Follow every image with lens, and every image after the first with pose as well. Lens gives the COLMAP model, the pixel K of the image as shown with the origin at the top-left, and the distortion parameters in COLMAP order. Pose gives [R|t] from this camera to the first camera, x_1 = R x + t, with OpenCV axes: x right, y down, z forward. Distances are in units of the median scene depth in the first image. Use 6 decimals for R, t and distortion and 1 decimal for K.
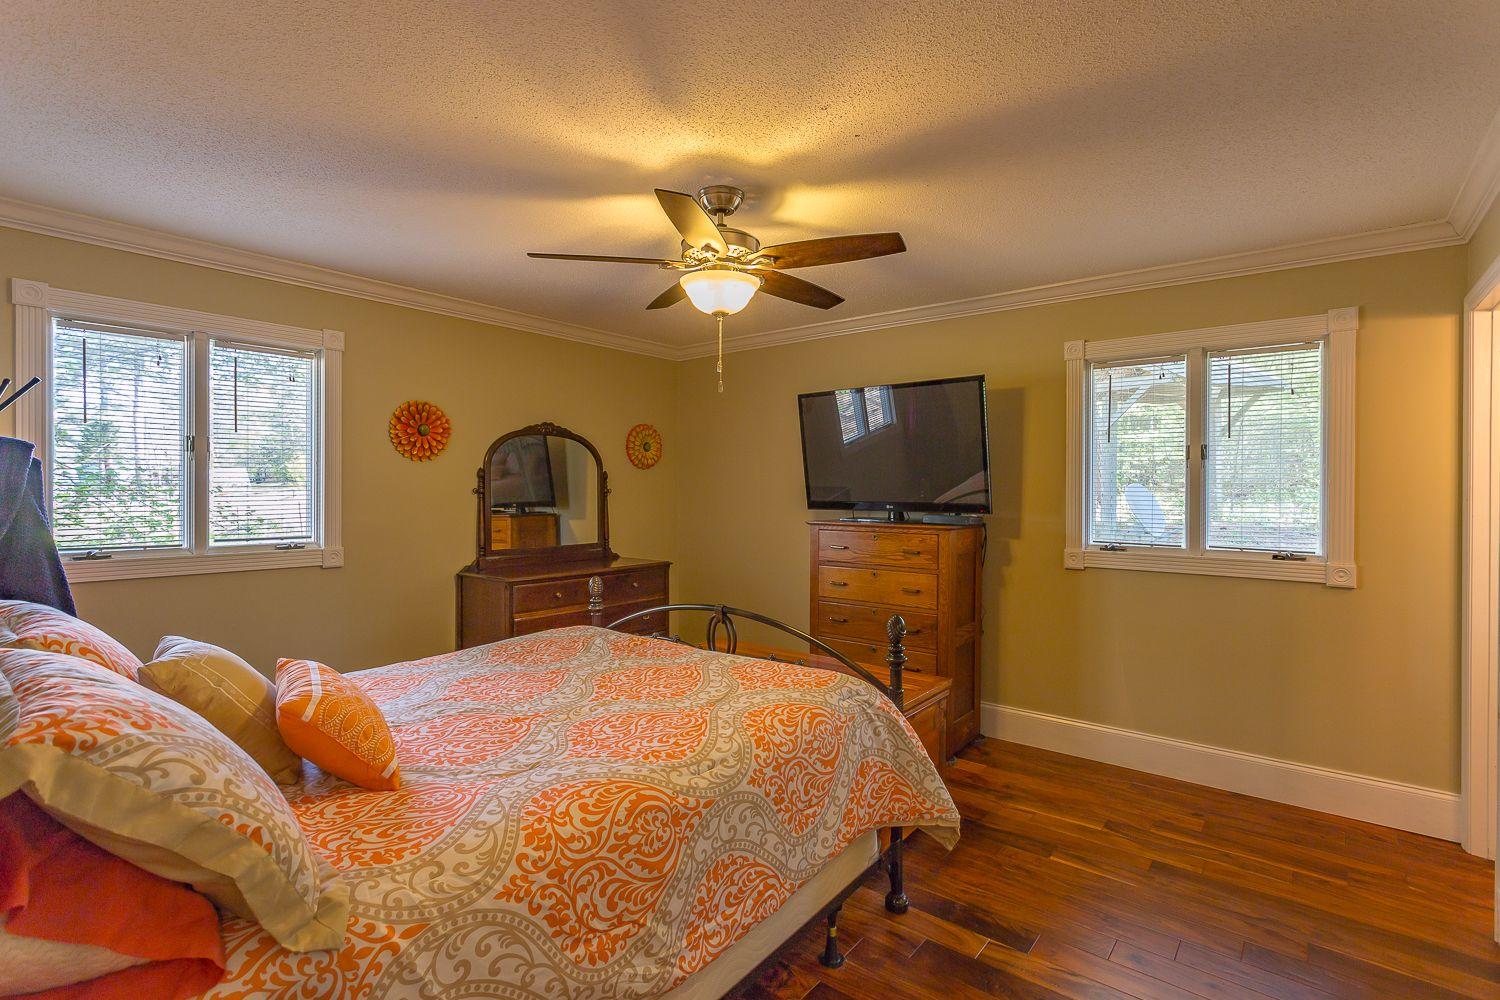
lens RADIAL K [[723.0, 0, 746.9], [0, 723.0, 493.1], [0, 0, 1]] dist [-0.005224, 0.003190]
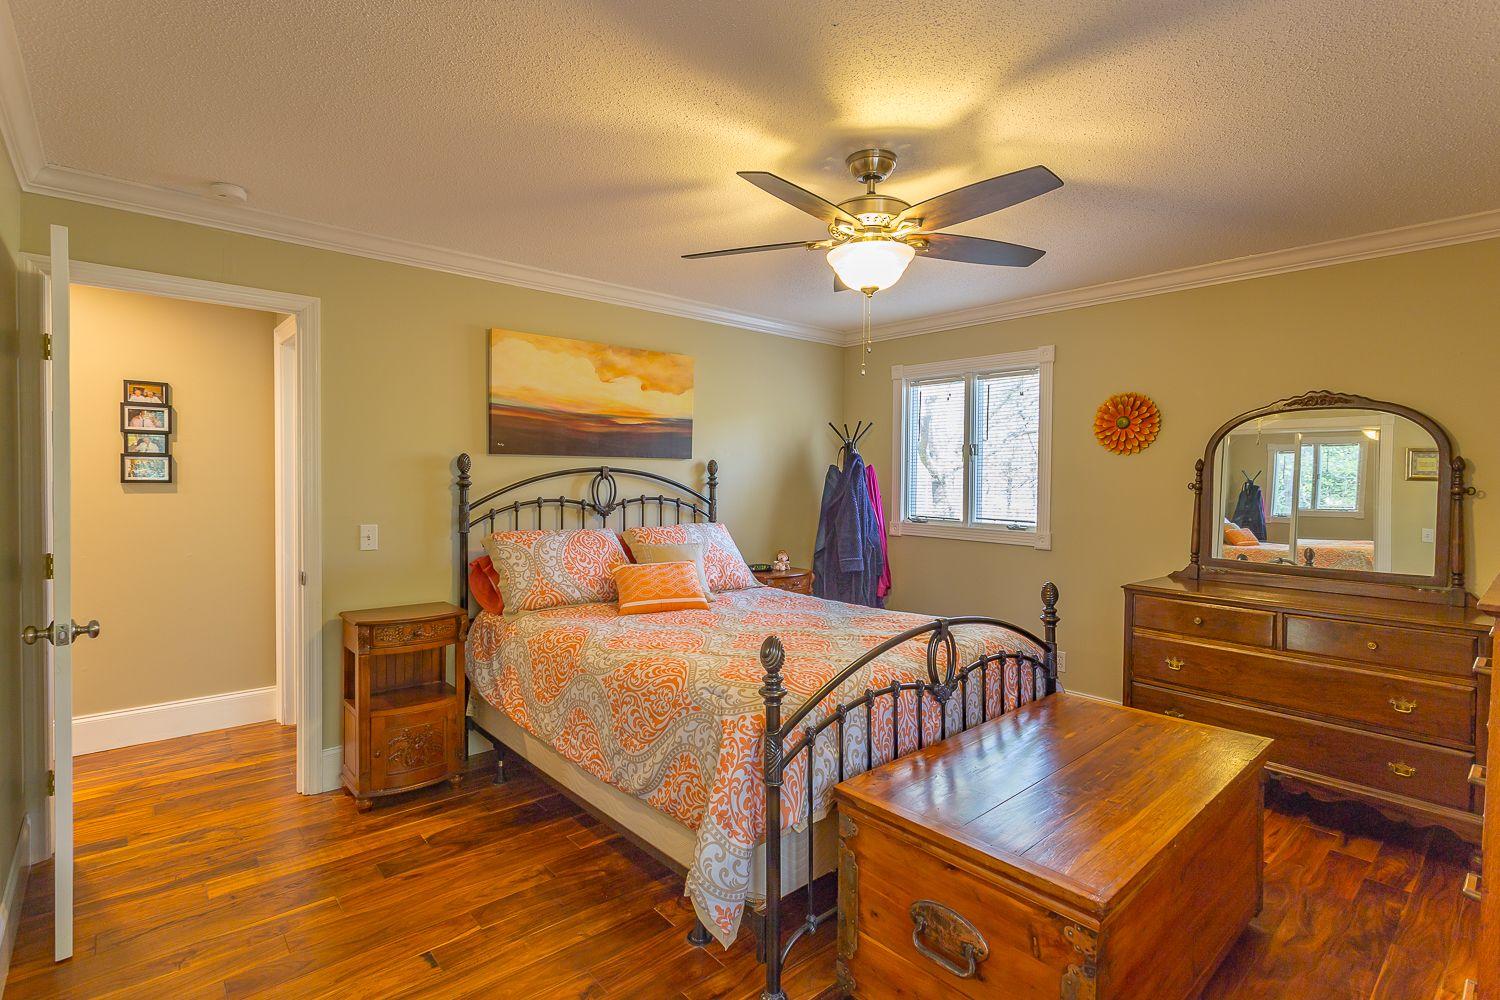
lens RADIAL K [[723.0, 0, 754.6], [0, 723.0, 494.9], [0, 0, 1]] dist [-0.005224, 0.003190]
pose [[-0.178740, 0.018386, -0.983725, 0.732311], [-0.018459, 0.999587, 0.022037, -0.002678], [0.983723, 0.022097, -0.178326, 0.831550]]
